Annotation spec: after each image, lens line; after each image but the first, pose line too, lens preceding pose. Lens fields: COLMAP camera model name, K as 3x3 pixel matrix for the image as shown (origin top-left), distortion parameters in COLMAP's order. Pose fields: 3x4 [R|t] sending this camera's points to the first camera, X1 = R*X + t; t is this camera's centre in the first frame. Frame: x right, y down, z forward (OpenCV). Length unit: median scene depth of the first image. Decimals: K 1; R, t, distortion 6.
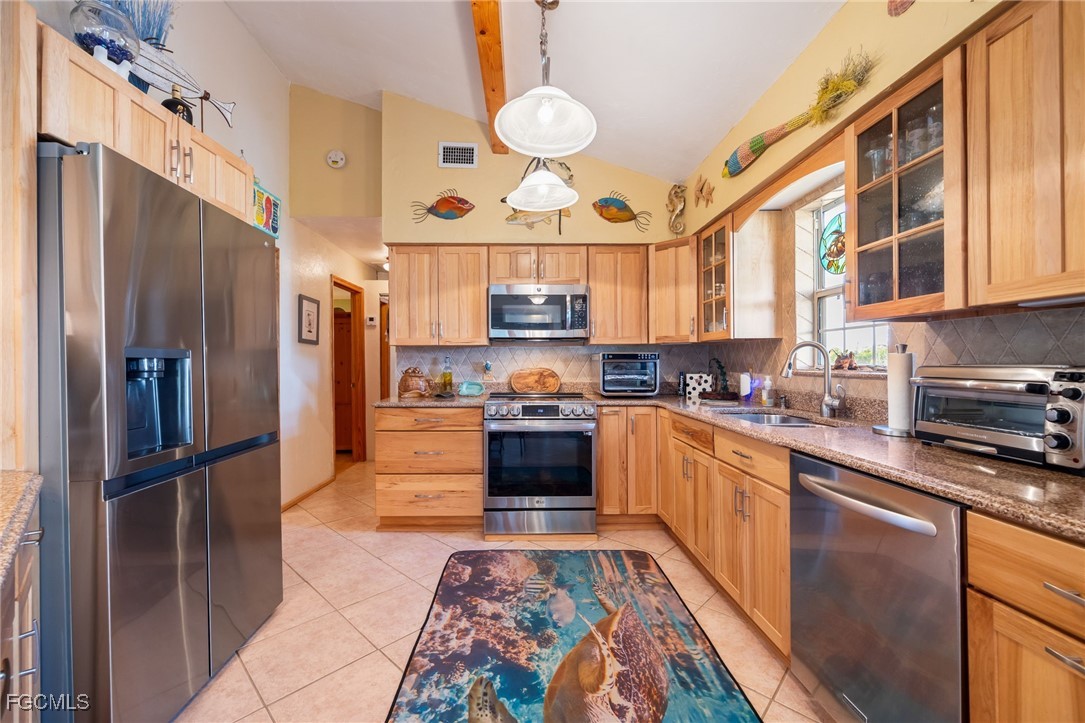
lens RADIAL K [[429.4, 0, 524.5], [0, 429.4, 362.7], [0, 0, 1]] dist [0.001200, -0.000027]
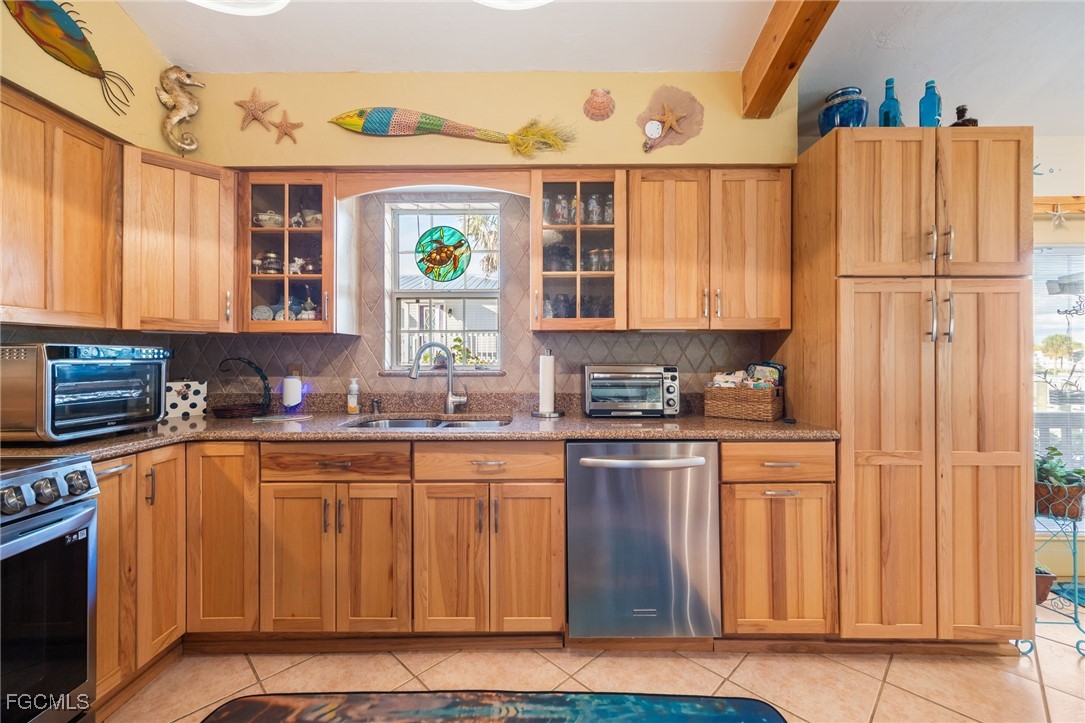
lens RADIAL K [[434.6, 0, 542.8], [0, 434.6, 355.9], [0, 0, 1]] dist [0.000638, 0.000002]
pose [[0.018211, 0.008816, 0.999795, -0.358108], [0.003209, 0.999955, -0.008876, -0.007010], [-0.999829, 0.003370, 0.018182, 0.719388]]
